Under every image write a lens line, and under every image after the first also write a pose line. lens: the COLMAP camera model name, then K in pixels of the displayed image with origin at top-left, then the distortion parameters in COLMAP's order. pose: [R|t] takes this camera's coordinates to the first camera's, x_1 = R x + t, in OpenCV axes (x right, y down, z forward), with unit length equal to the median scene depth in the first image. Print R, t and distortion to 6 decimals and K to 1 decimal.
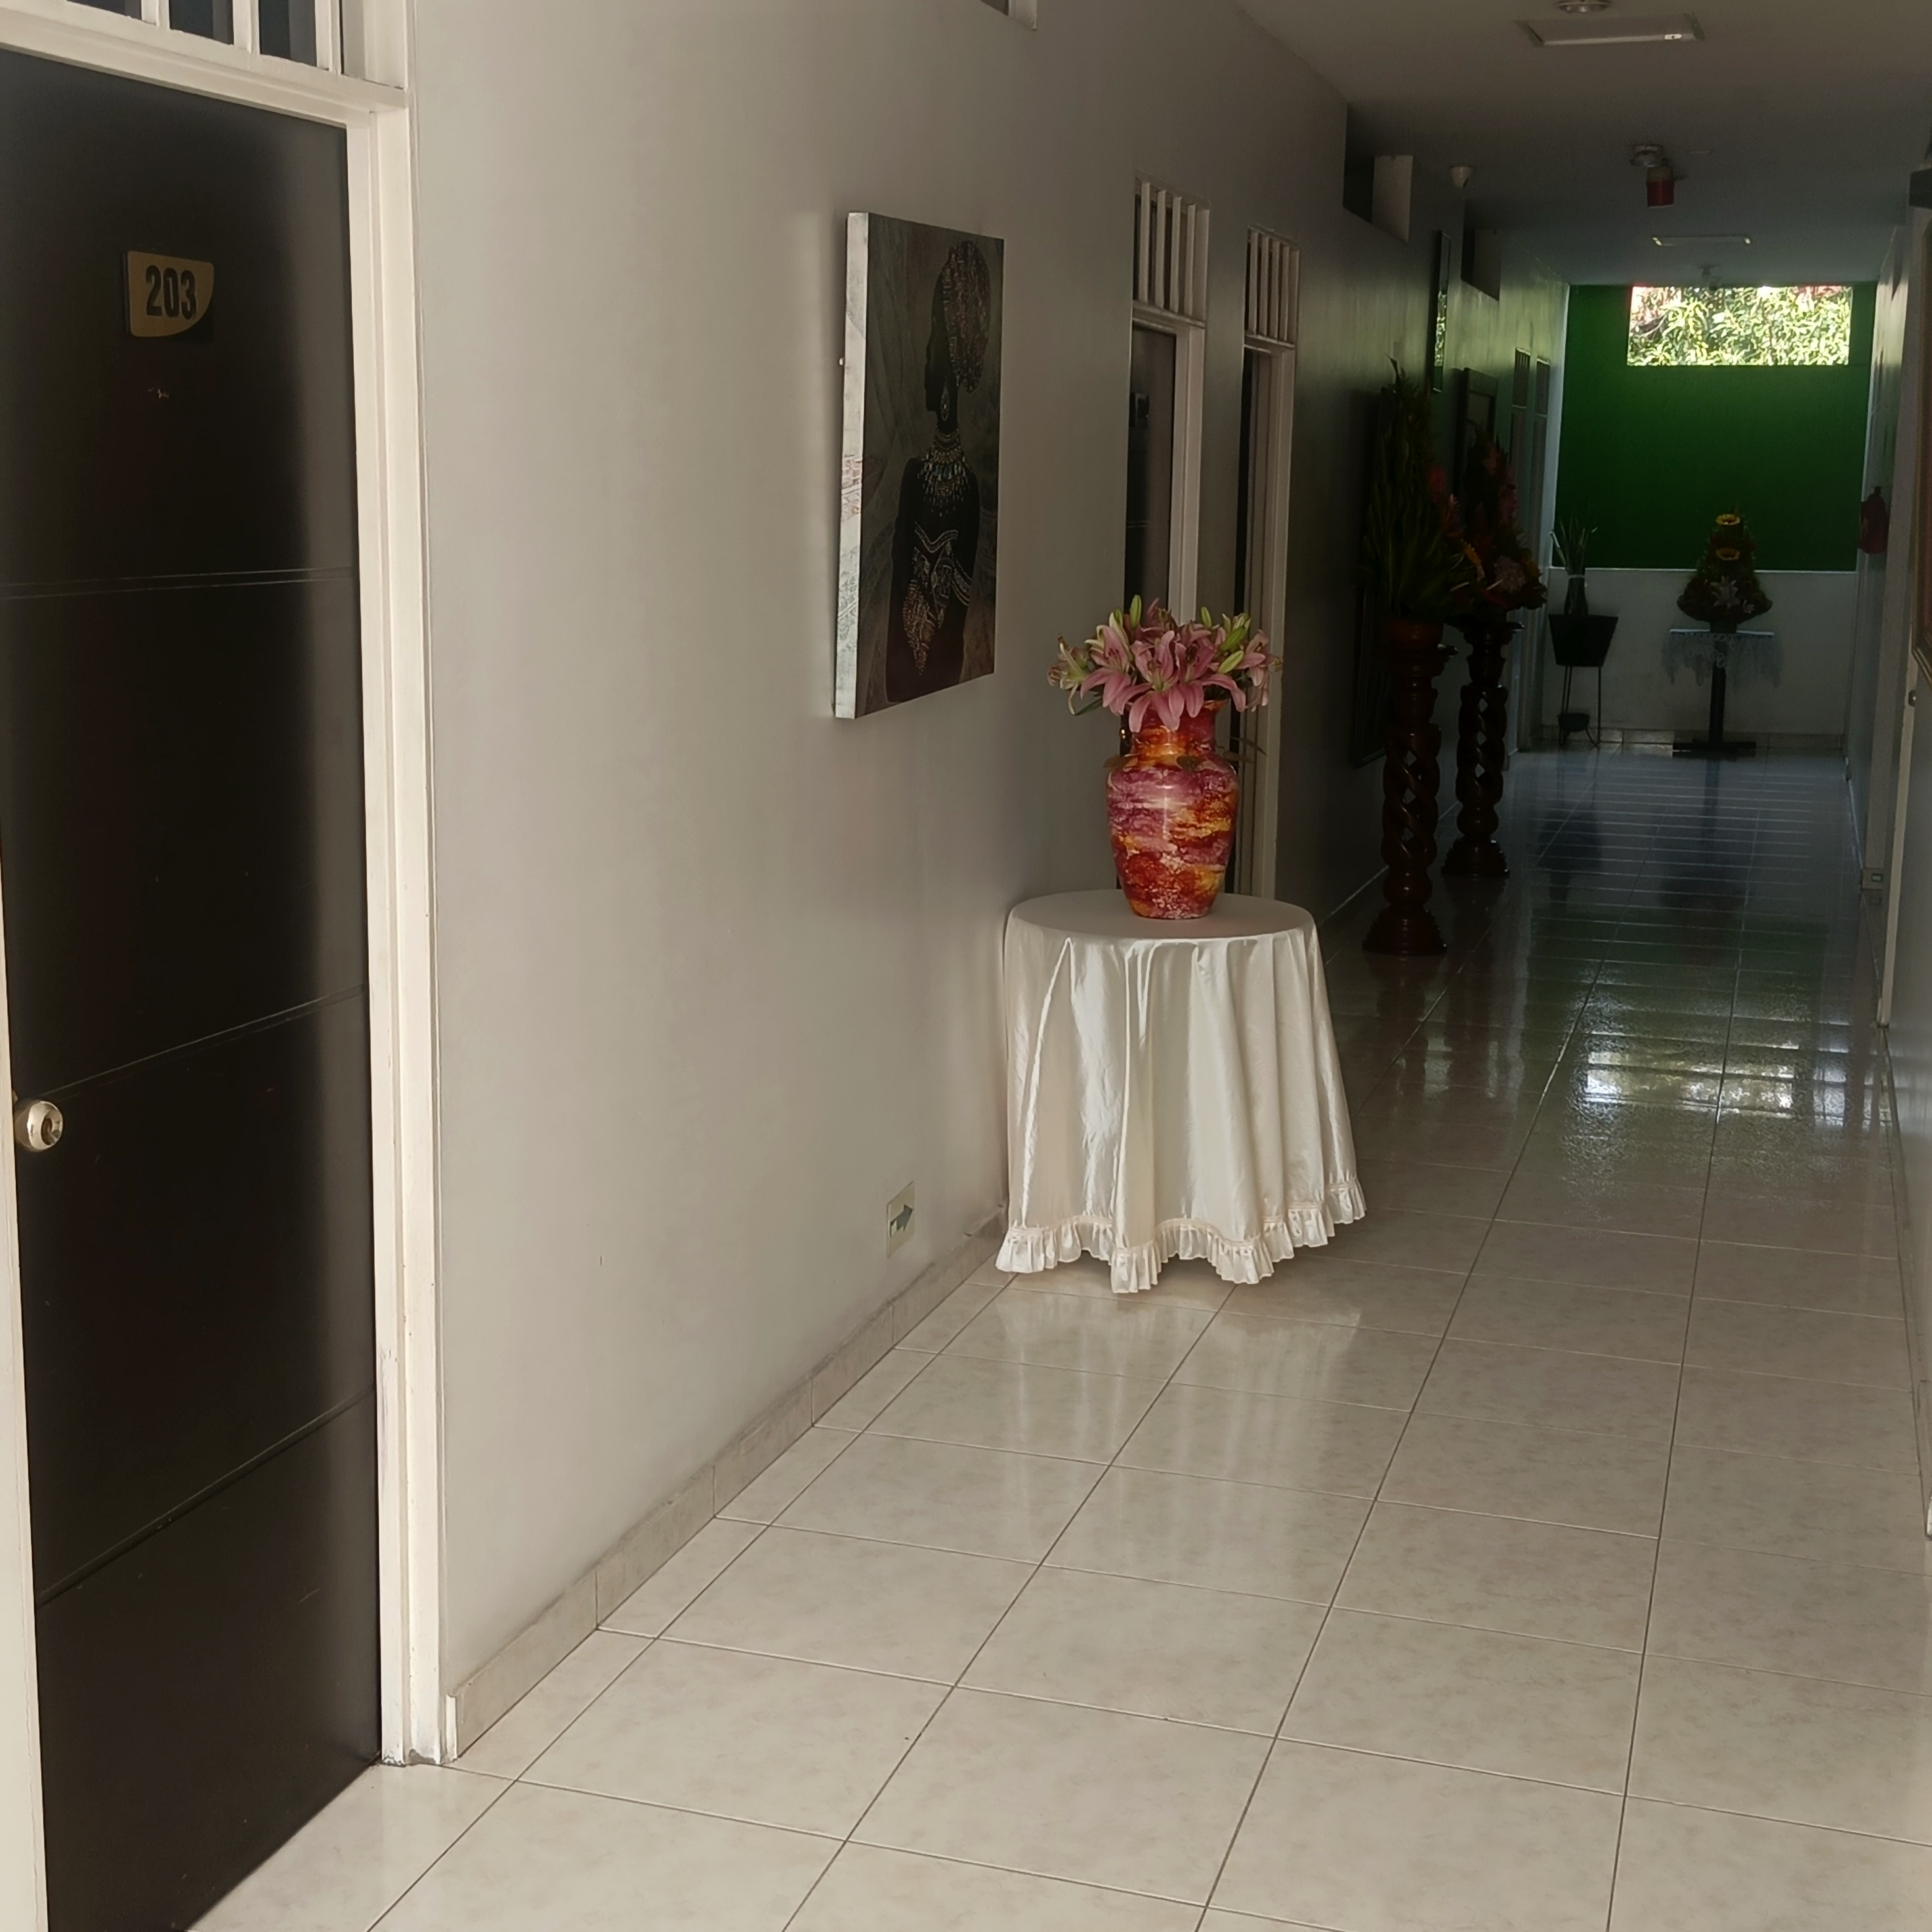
lens RADIAL K [[2693.6, 0, 880.4], [0, 2693.6, 927.1], [0, 0, 1]] dist [0.070405, -0.058740]
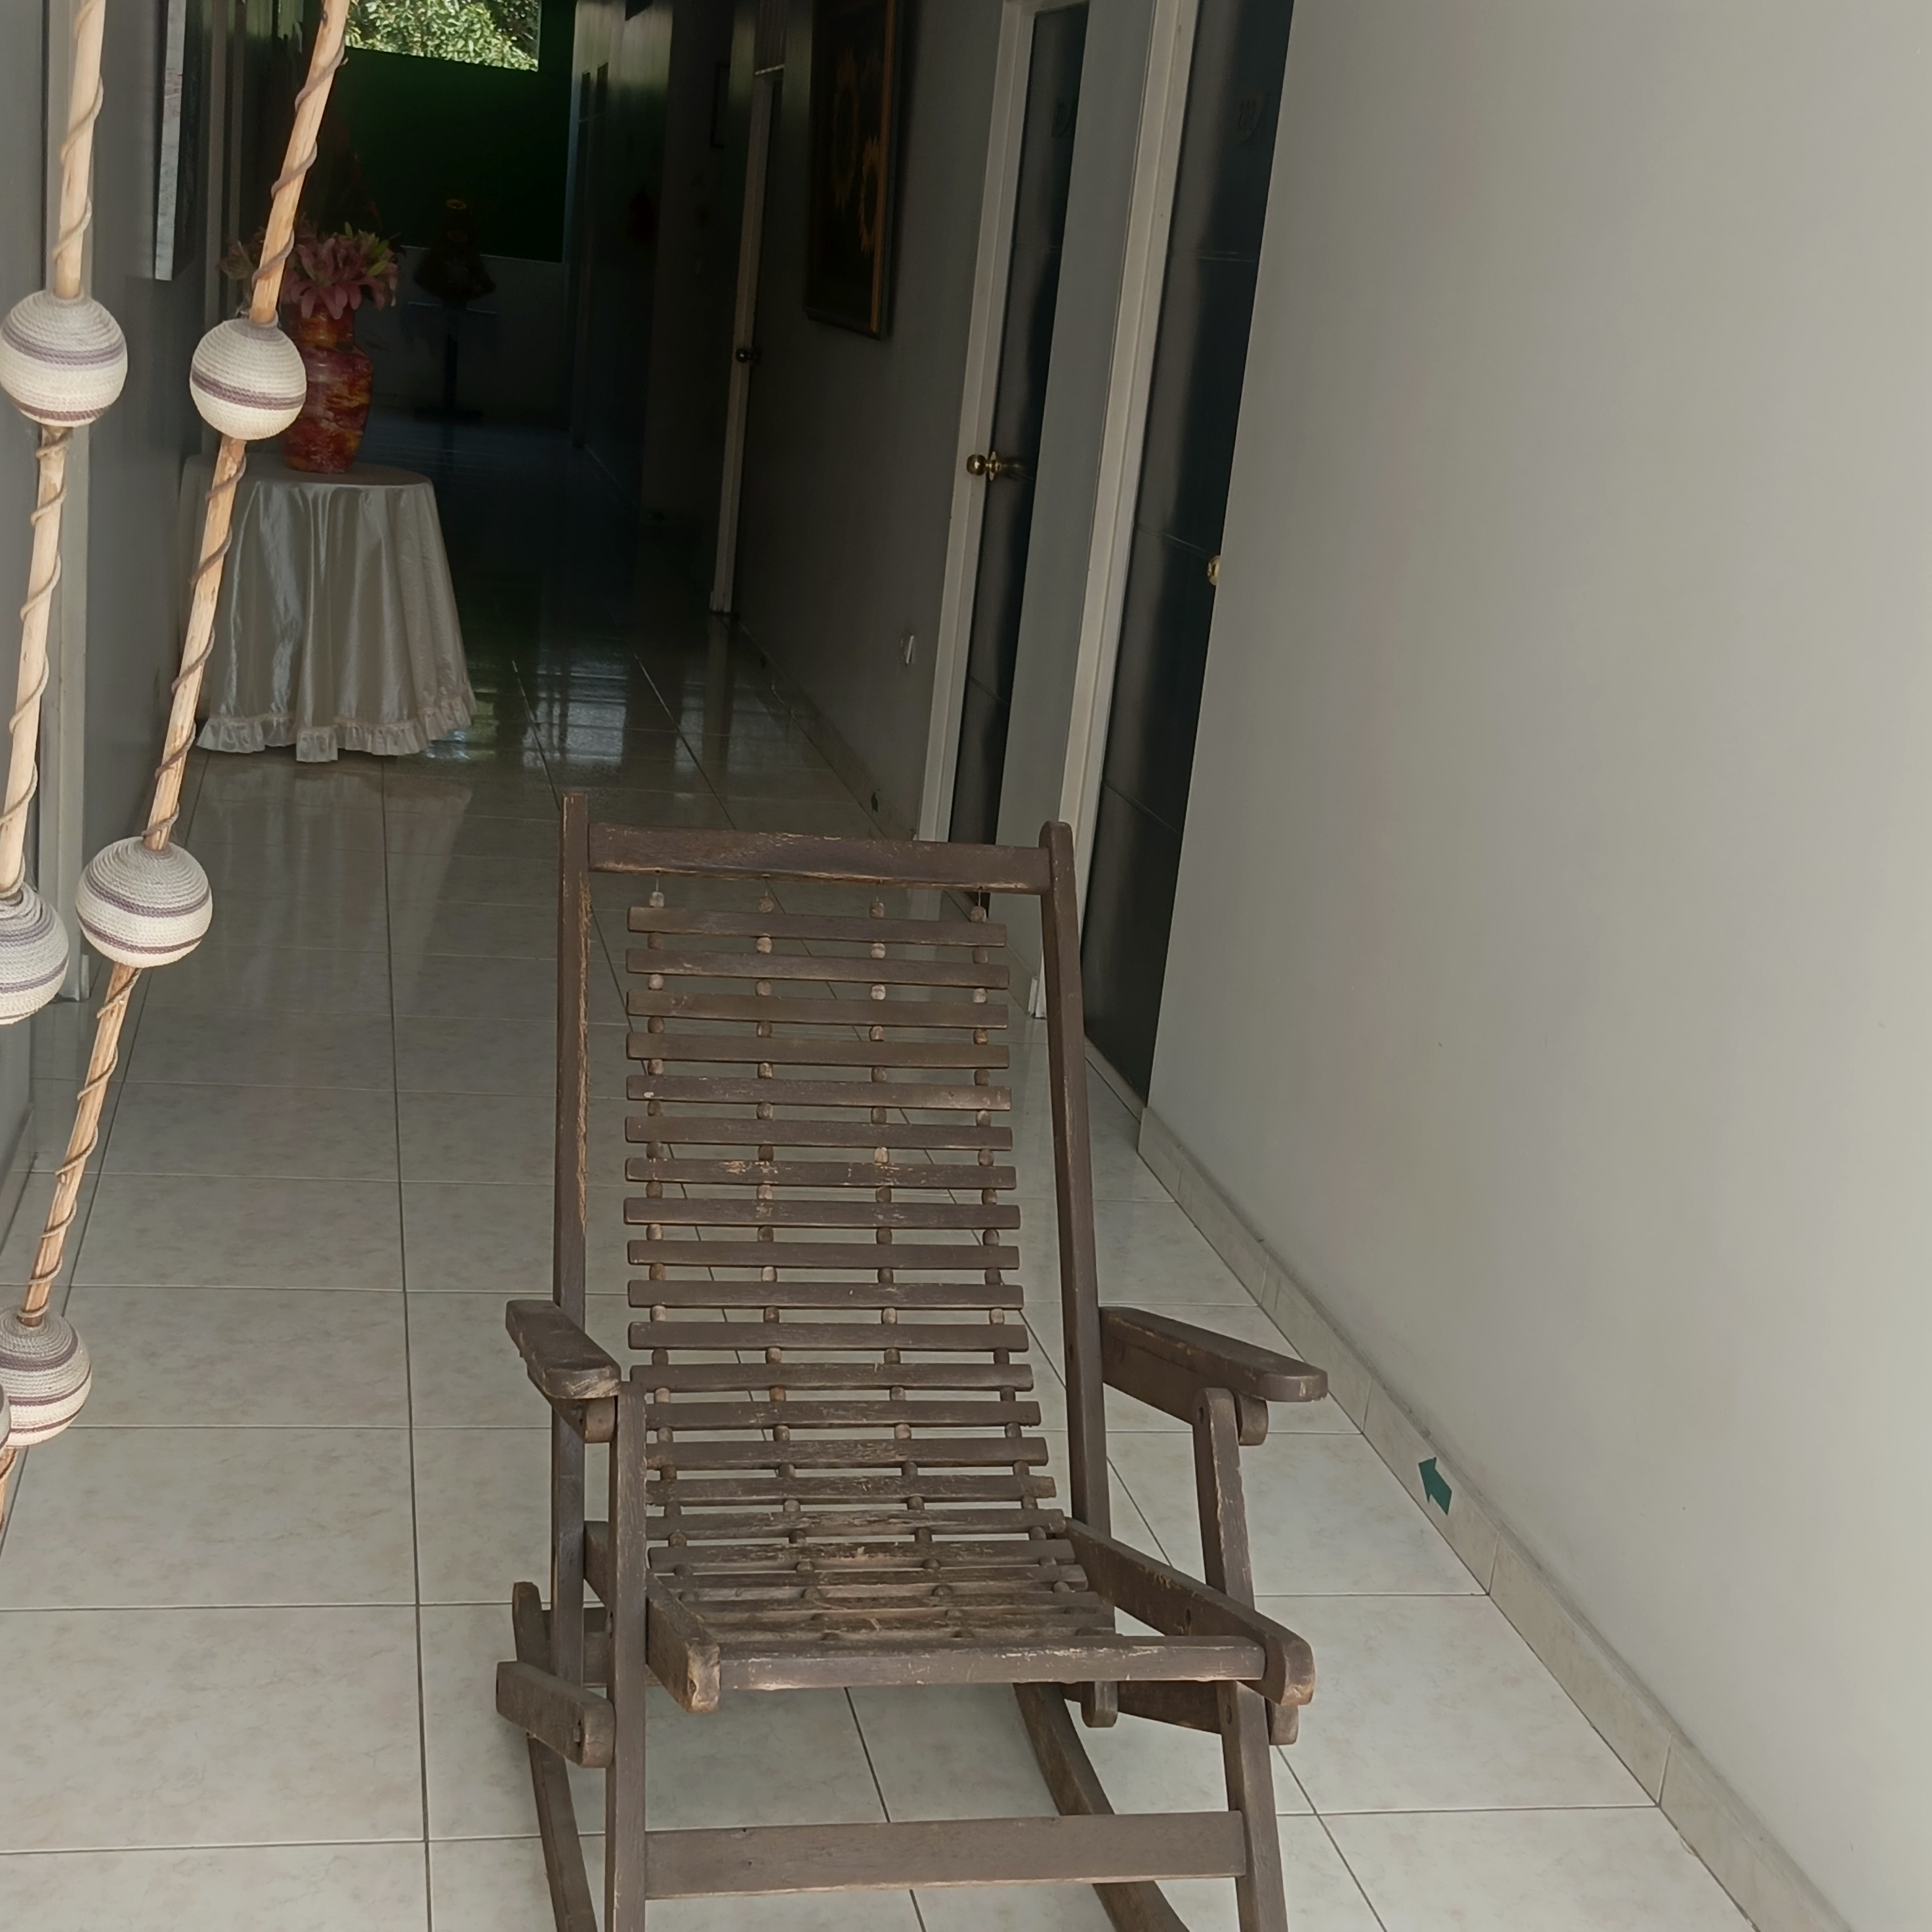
lens RADIAL K [[2695.6, 0, 966.0], [0, 2695.6, 966.0], [0, 0, 1]] dist [0.155520, -0.286686]
pose [[0.855123, -0.055567, 0.515439, -0.187631], [-0.007883, 0.992730, 0.120101, 0.043105], [-0.518366, -0.106764, 0.848468, -0.168493]]
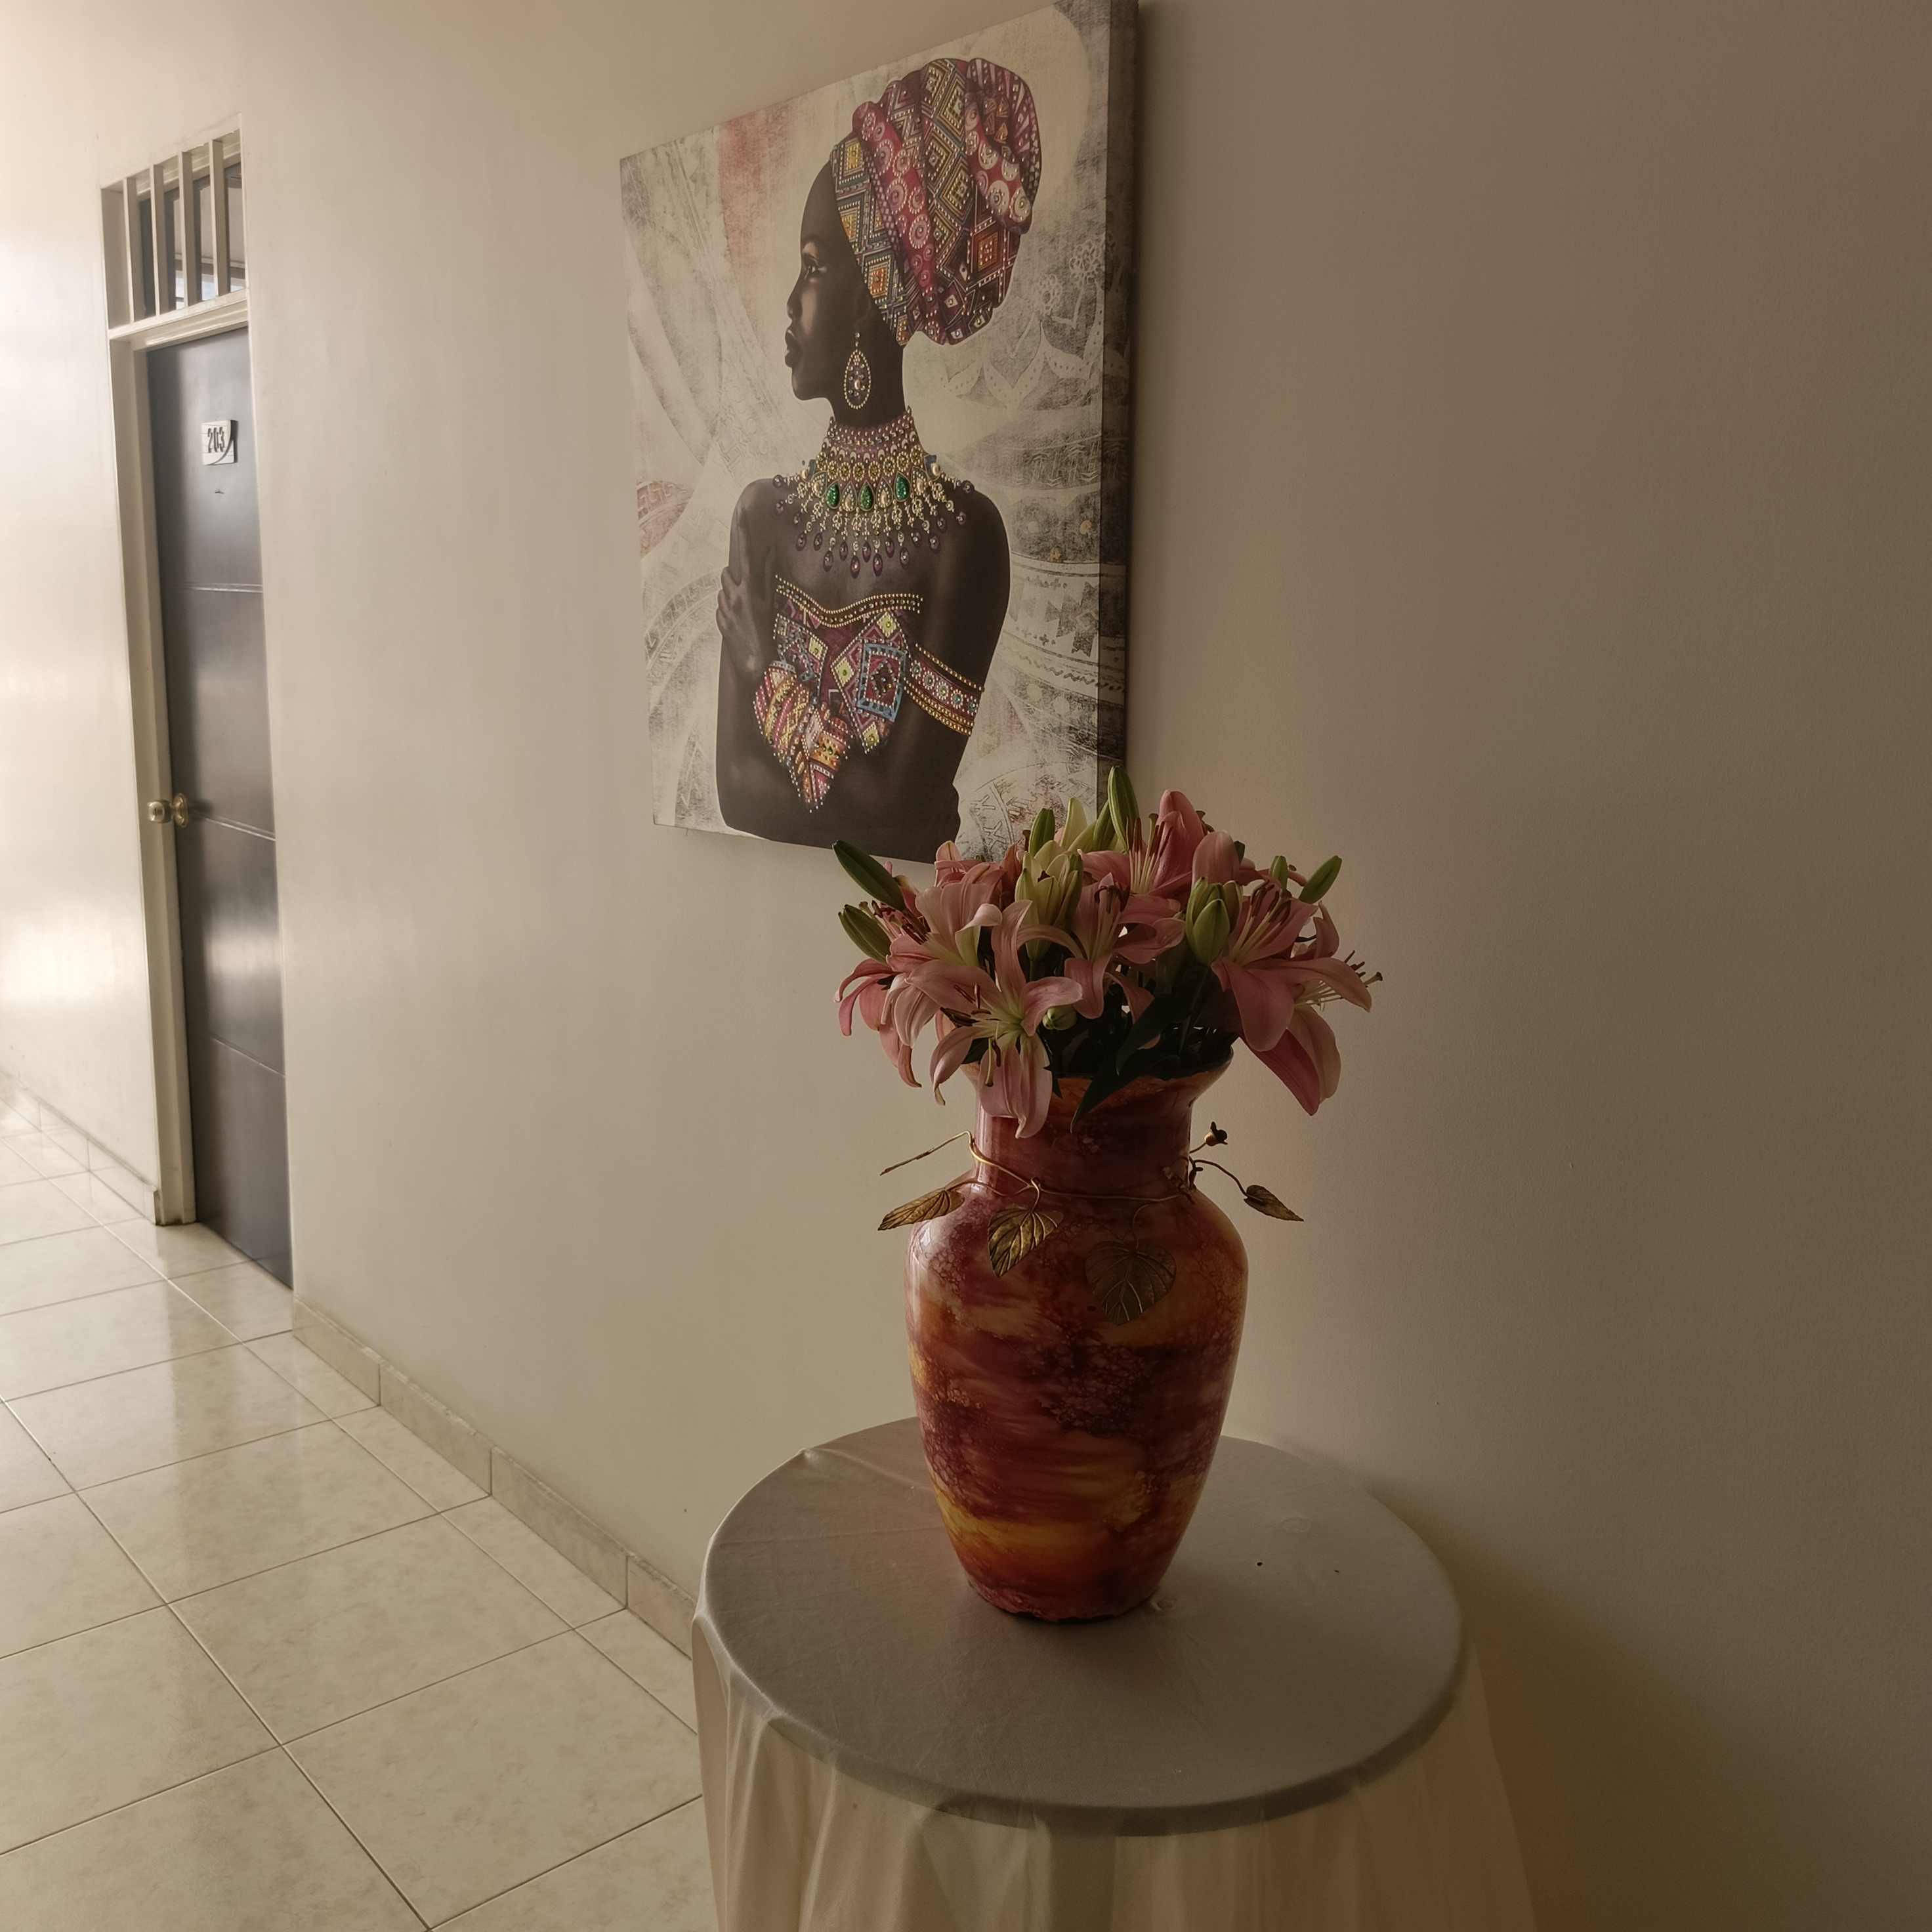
lens RADIAL K [[1804.4, 0, 934.8], [0, 1804.4, 952.0], [0, 0, 1]] dist [0.069153, -0.111421]
pose [[-0.505532, 0.151376, -0.849425, 0.200950], [-0.163118, 0.949967, 0.266373, -0.097514], [0.847248, 0.273216, -0.455547, 0.656679]]
